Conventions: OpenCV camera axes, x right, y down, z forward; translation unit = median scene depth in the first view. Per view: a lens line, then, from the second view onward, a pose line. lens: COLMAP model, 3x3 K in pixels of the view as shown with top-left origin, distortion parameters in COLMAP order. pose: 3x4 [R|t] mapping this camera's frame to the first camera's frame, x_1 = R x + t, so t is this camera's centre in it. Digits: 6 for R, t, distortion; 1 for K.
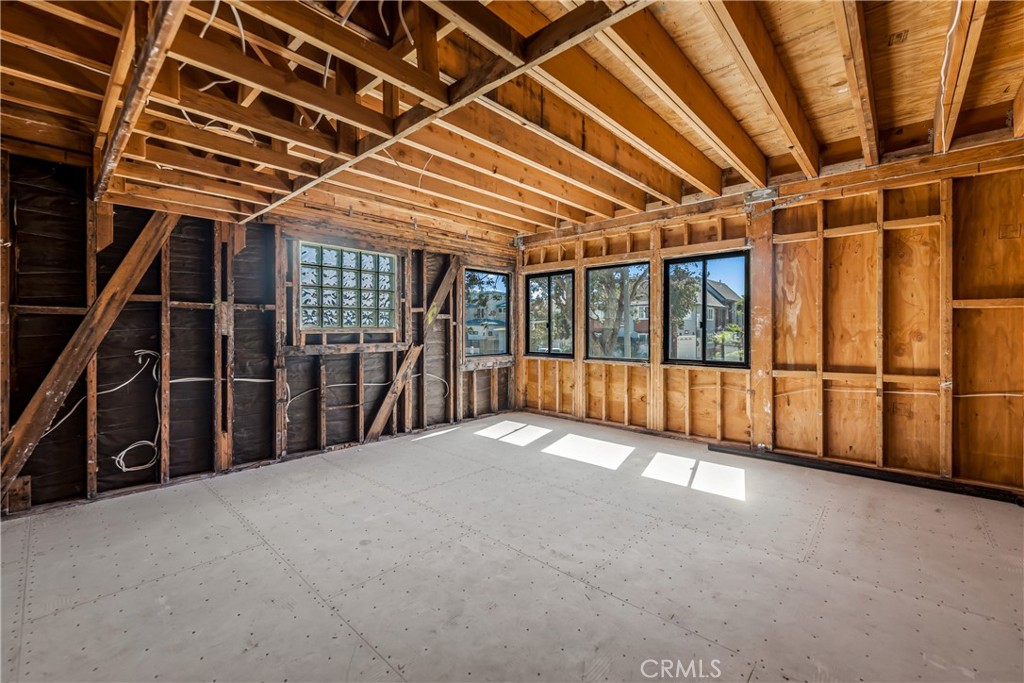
lens RADIAL K [[419.9, 0, 509.9], [0, 419.9, 332.6], [0, 0, 1]] dist [0.005032, -0.003315]
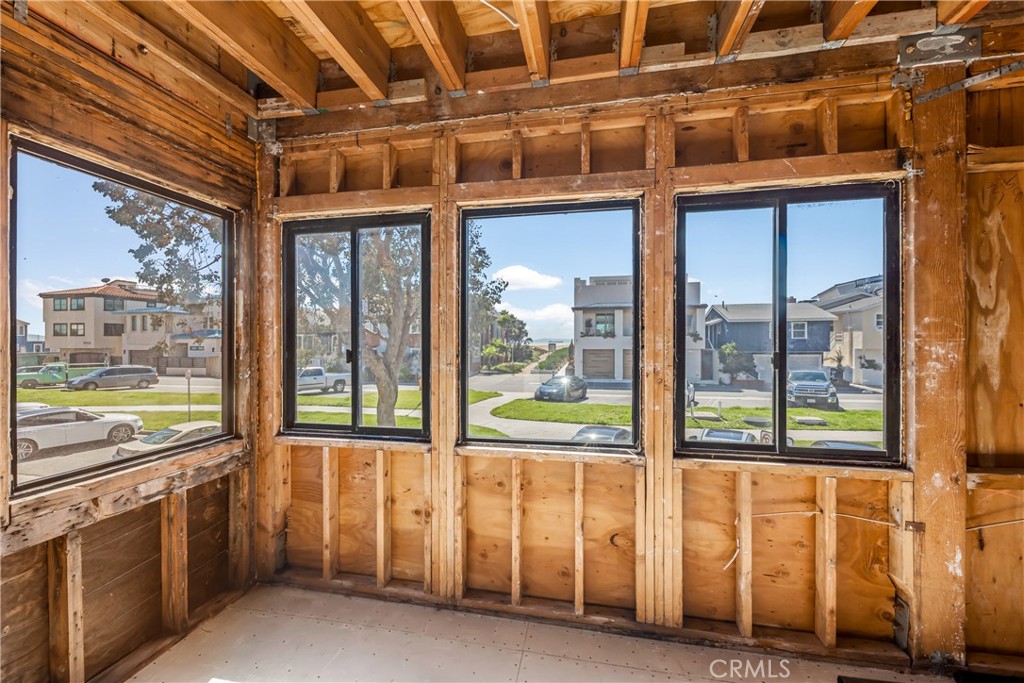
lens RADIAL K [[419.9, 0, 506.9], [0, 419.9, 343.0], [0, 0, 1]] dist [0.005032, -0.003315]
pose [[0.857641, -0.000902, 0.514249, 0.017286], [0.005072, 0.999965, -0.006705, -0.029129], [-0.514224, 0.008359, 0.857615, 0.670816]]
